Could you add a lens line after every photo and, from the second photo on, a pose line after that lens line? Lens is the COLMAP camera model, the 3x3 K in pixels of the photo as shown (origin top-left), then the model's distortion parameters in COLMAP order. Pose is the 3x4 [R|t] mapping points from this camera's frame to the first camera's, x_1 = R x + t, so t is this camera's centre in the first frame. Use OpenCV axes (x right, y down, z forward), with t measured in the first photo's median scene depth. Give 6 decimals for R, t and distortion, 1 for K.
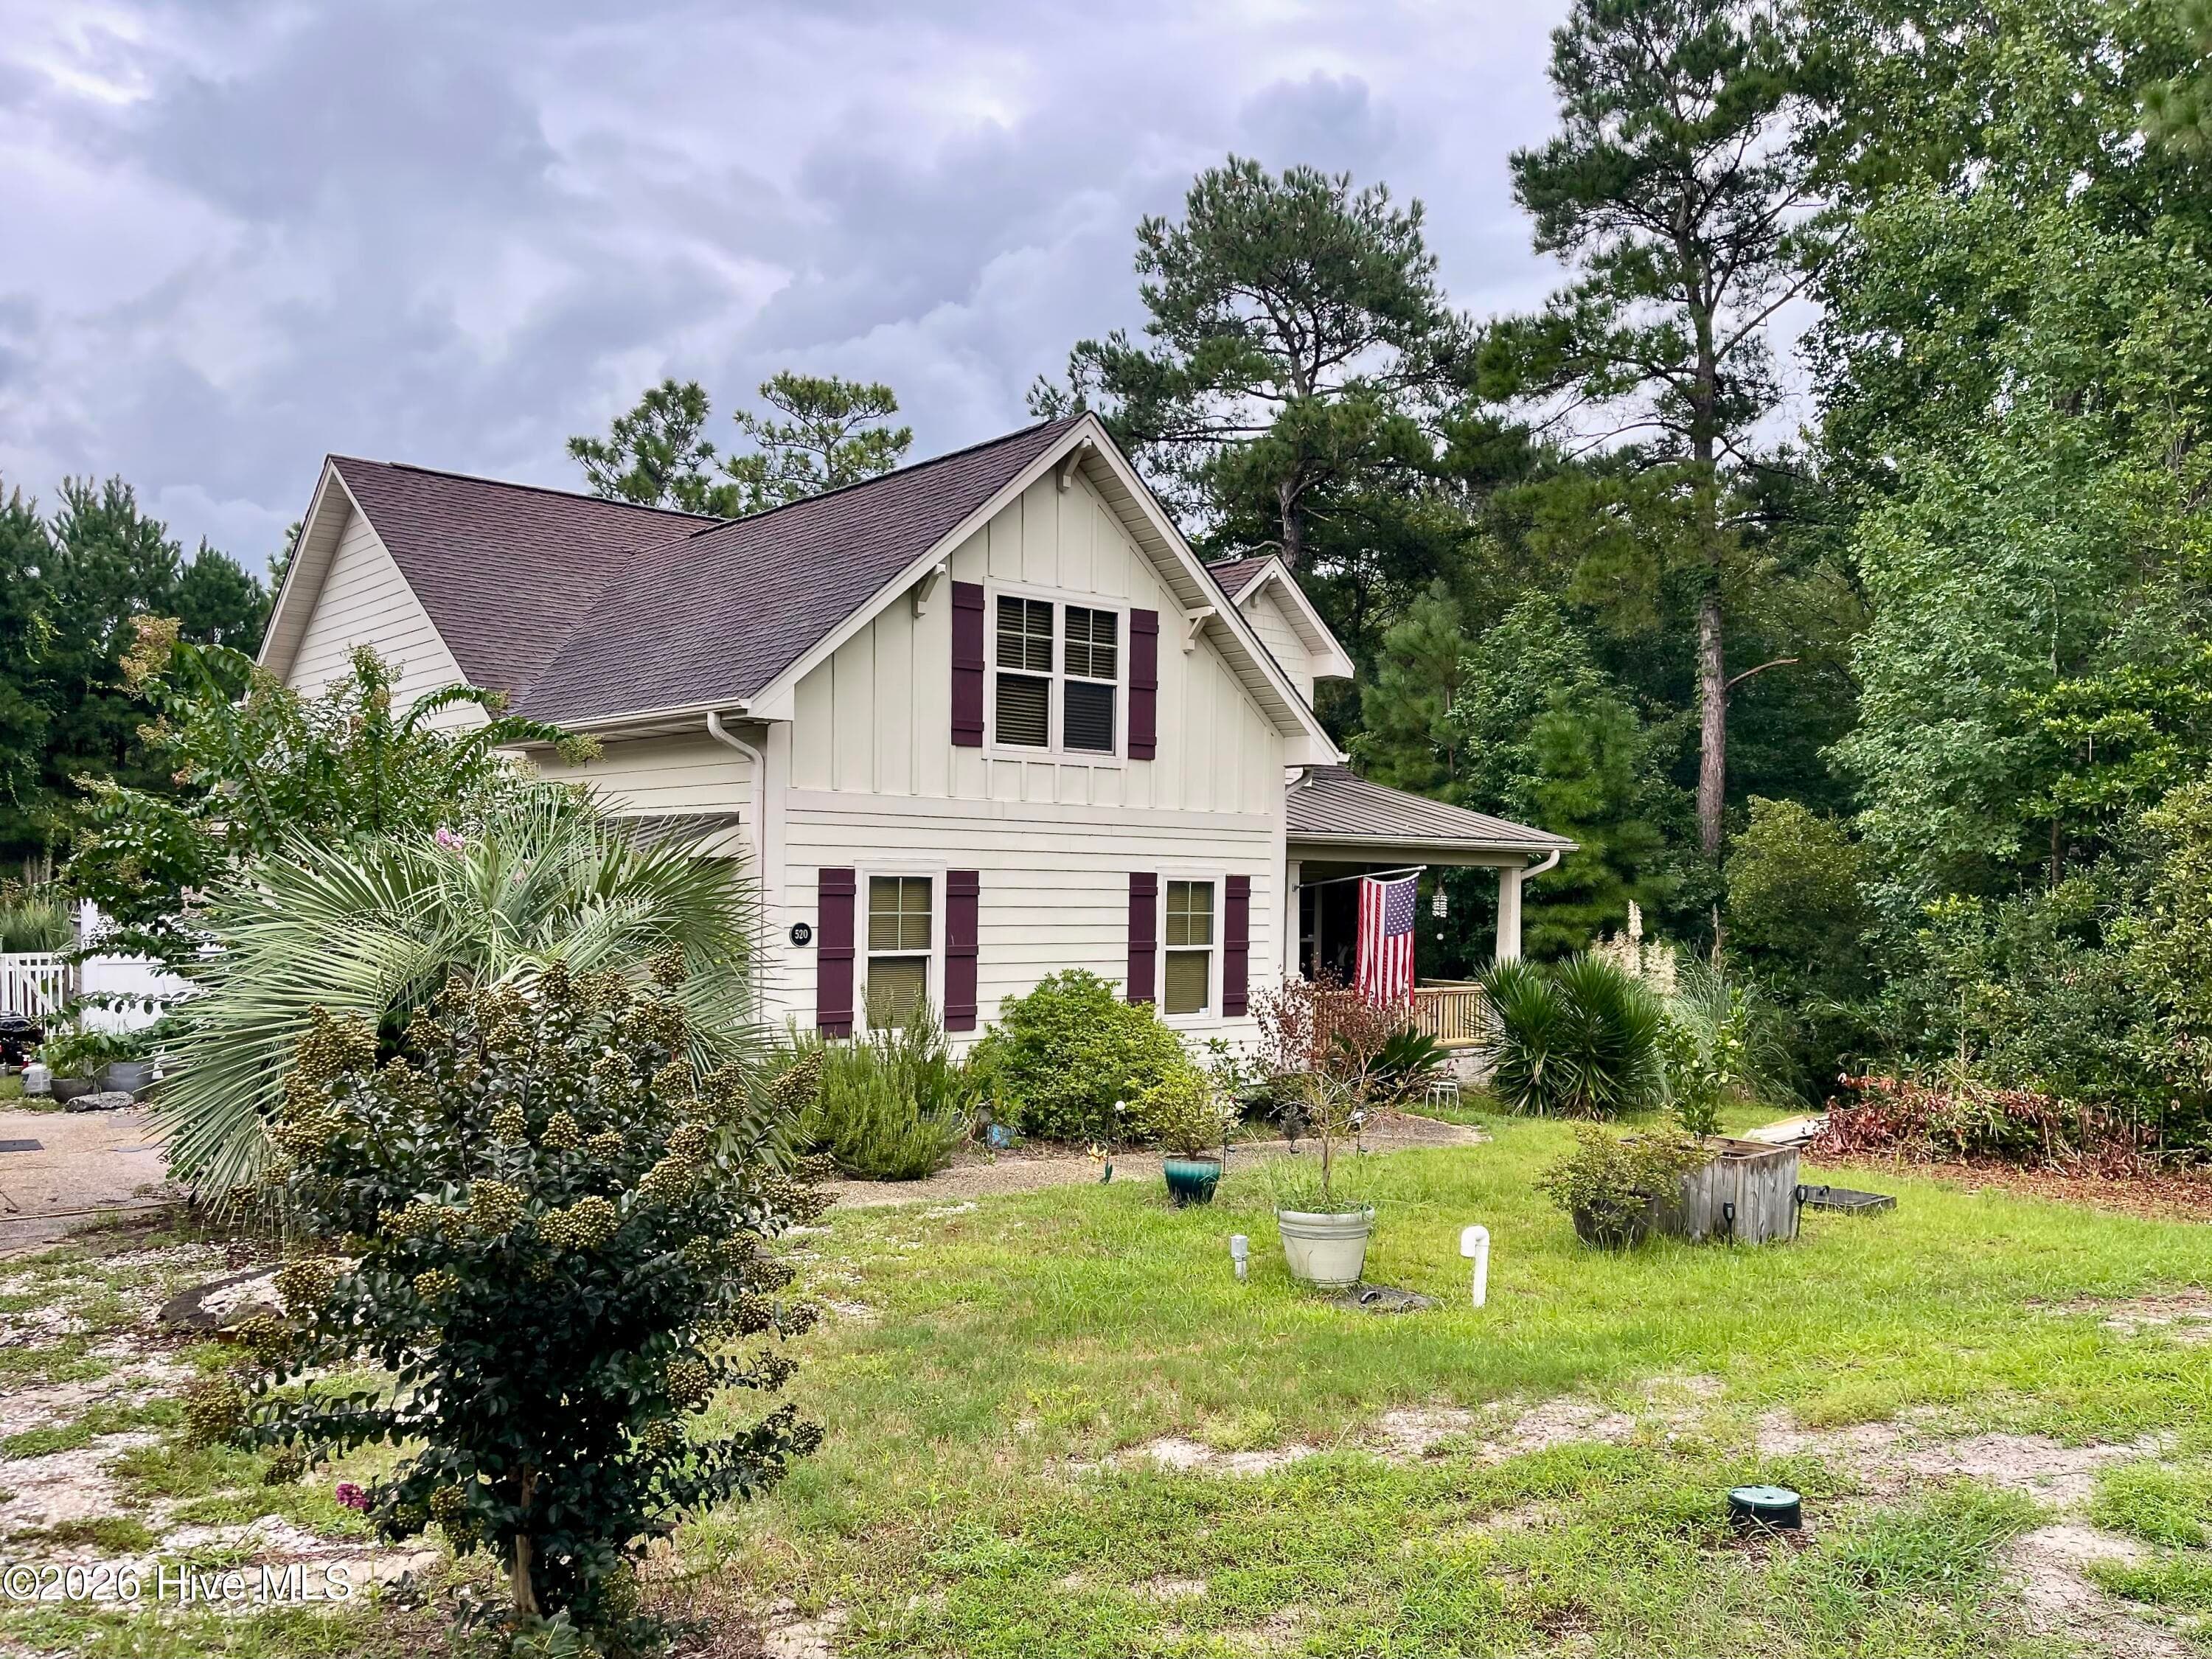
lens RADIAL K [[1763.3, 0, 1110.6], [0, 1763.3, 828.0], [0, 0, 1]] dist [-0.000351, -0.000332]
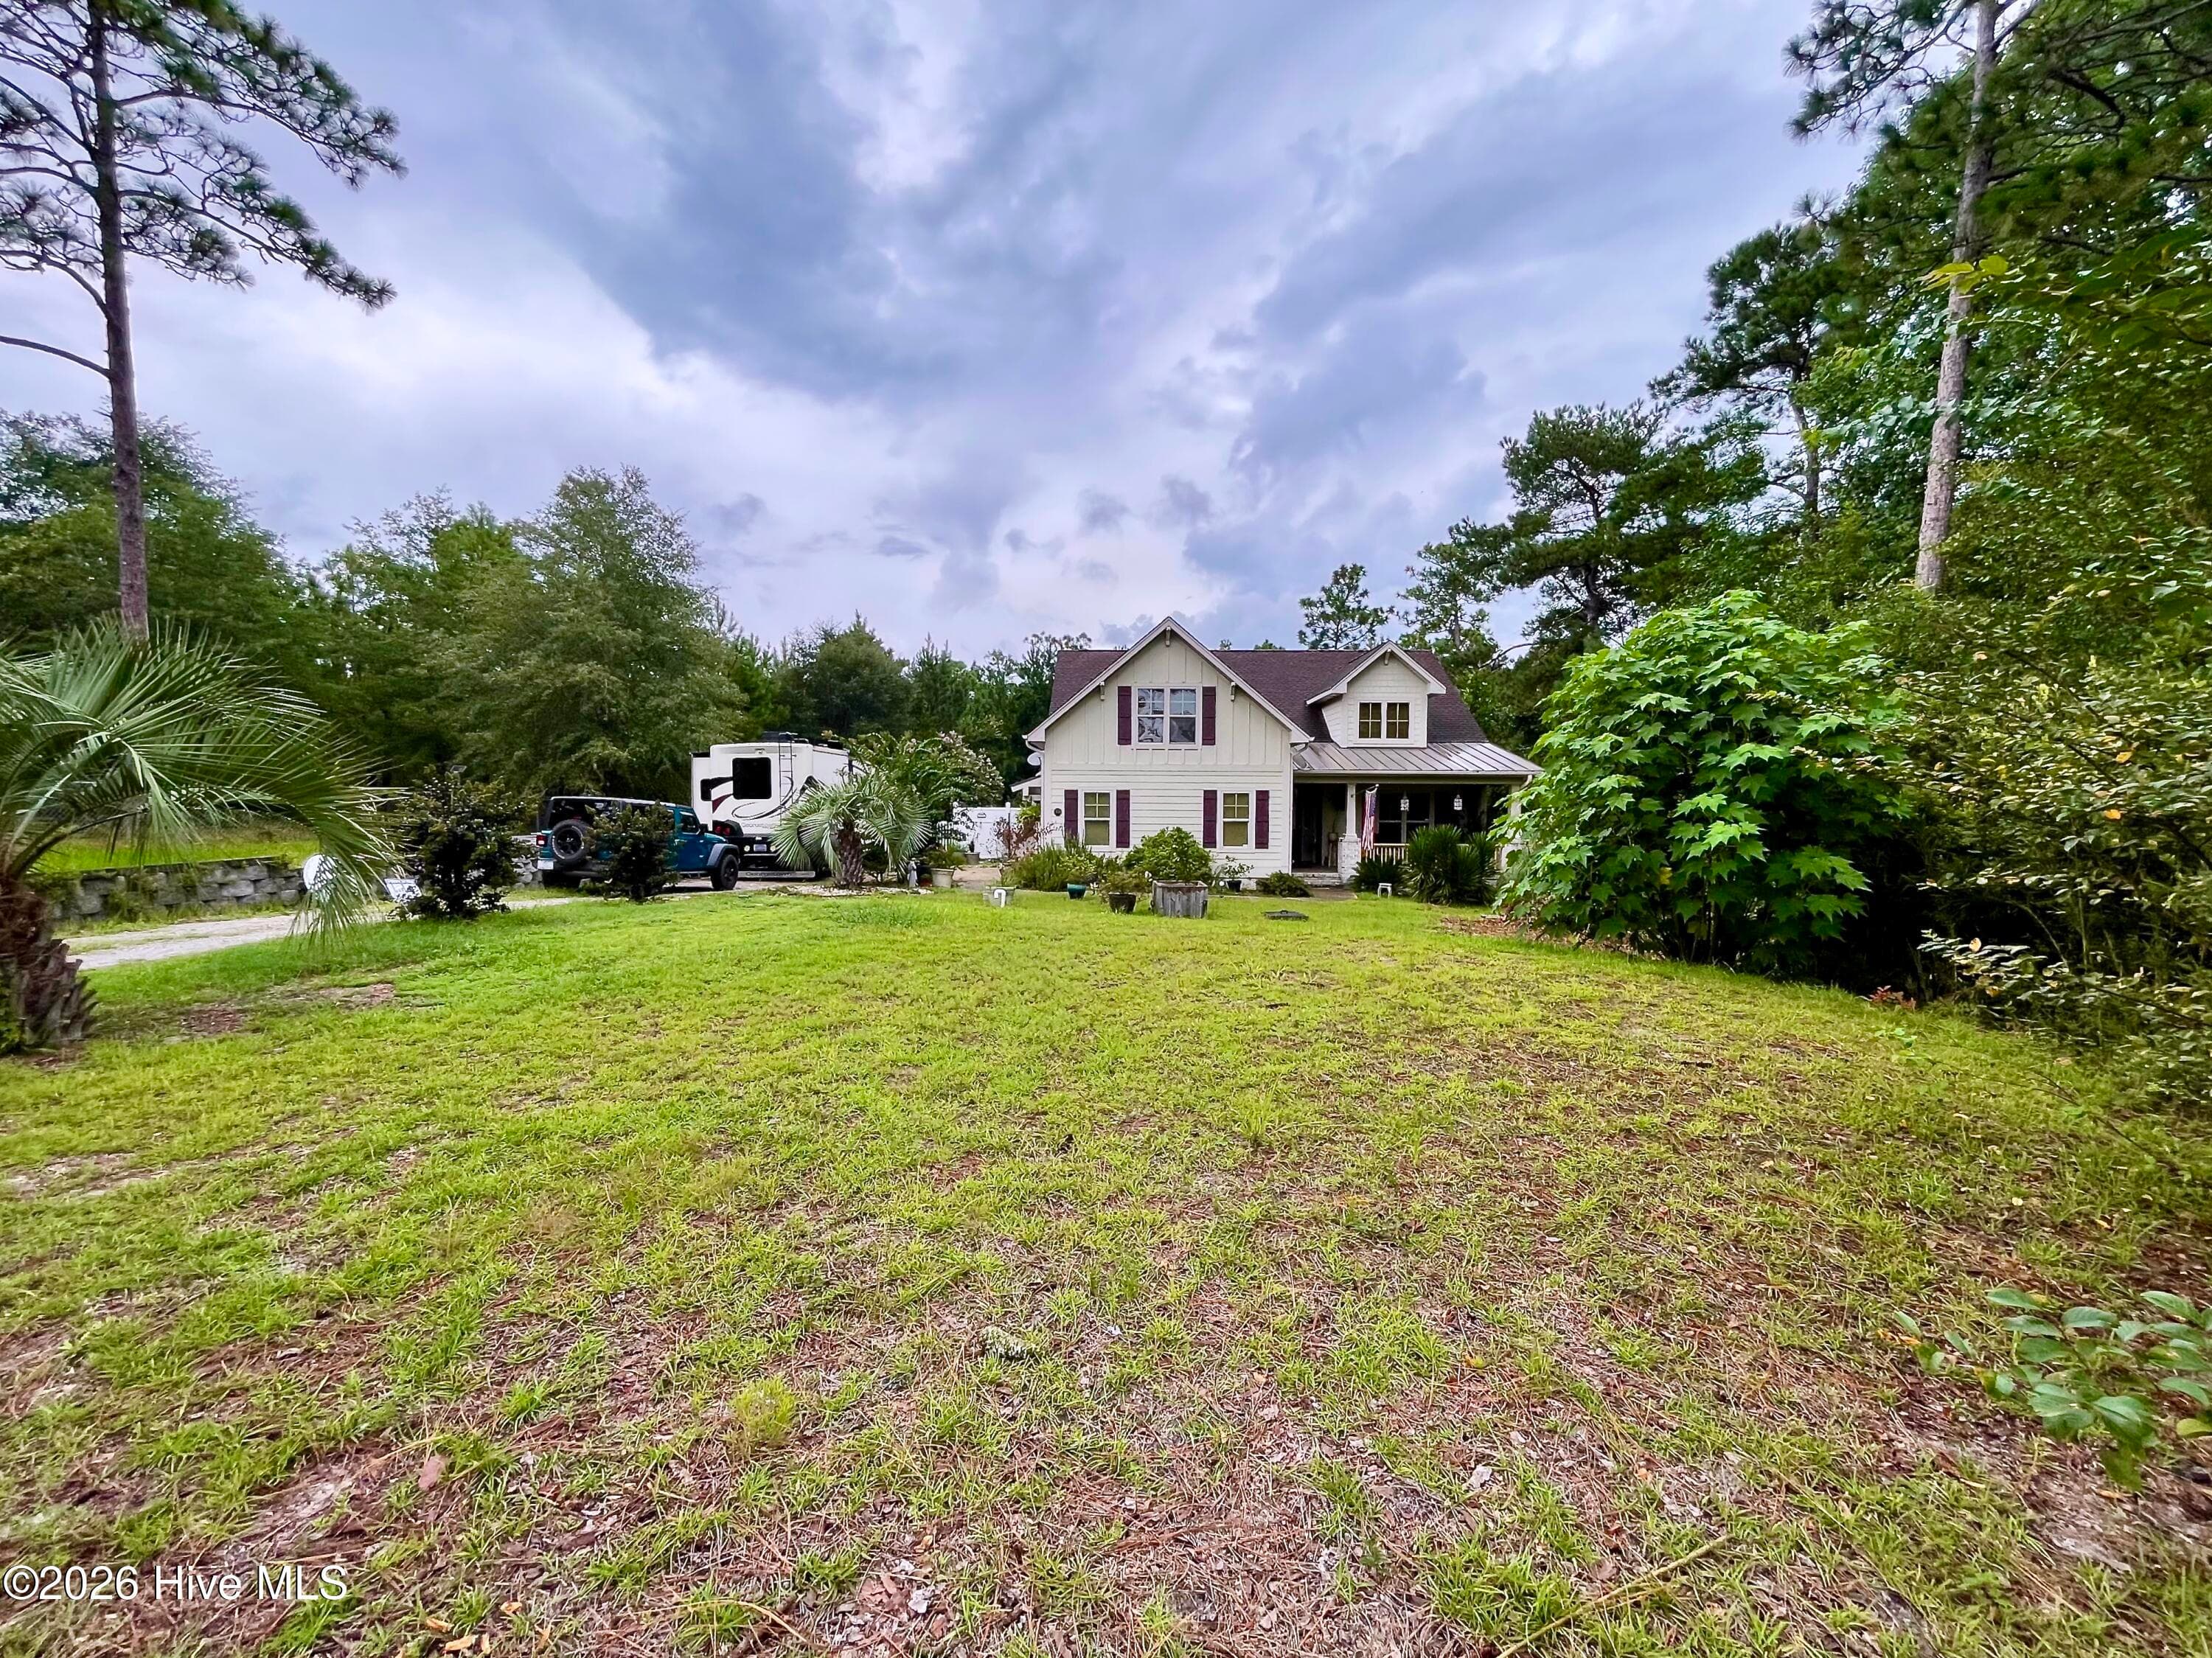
lens RADIAL K [[920.3, 0, 1112.6], [0, 920.3, 842.5], [0, 0, 1]] dist [0.001752, 0.001730]
pose [[0.753969, 0.021745, -0.656550, 0.834295], [0.025252, 0.997754, 0.062046, 0.015758], [0.656424, -0.063360, 0.751726, -0.103318]]
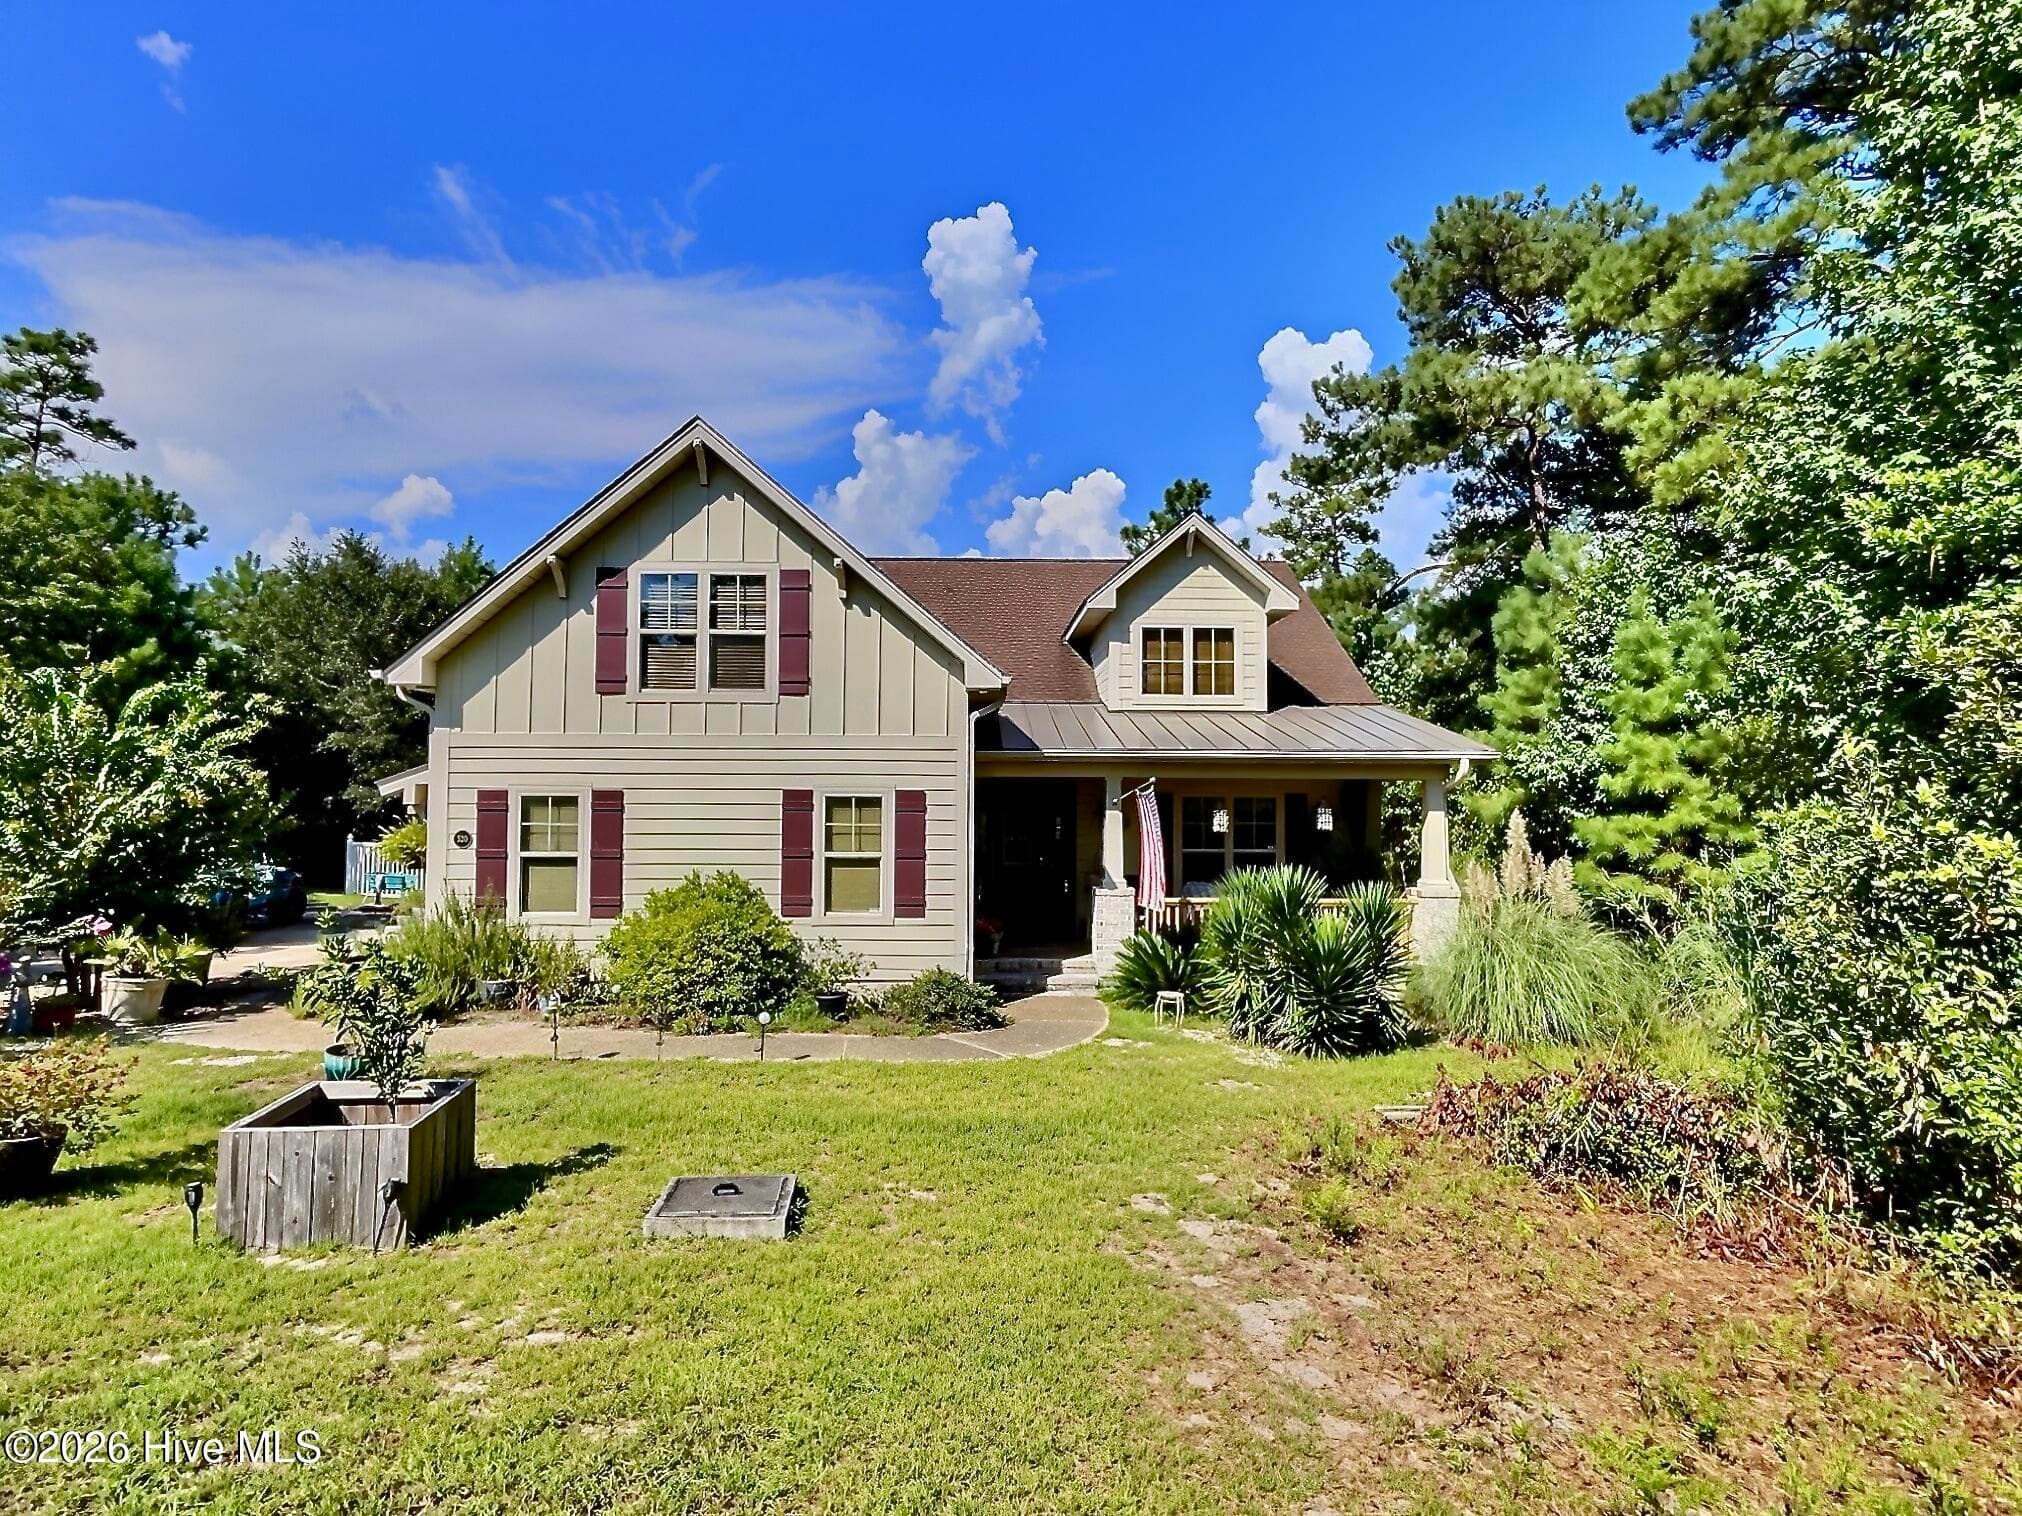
lens RADIAL K [[1061.5, 0, 1014.6], [0, 1061.5, 776.4], [0, 0, 1]] dist [0.001674, -0.001306]
pose [[0.785988, -0.027744, -0.617618, 0.608717], [0.027134, 0.999578, -0.010370, 0.029063], [0.617645, -0.008608, 0.786410, 0.560789]]
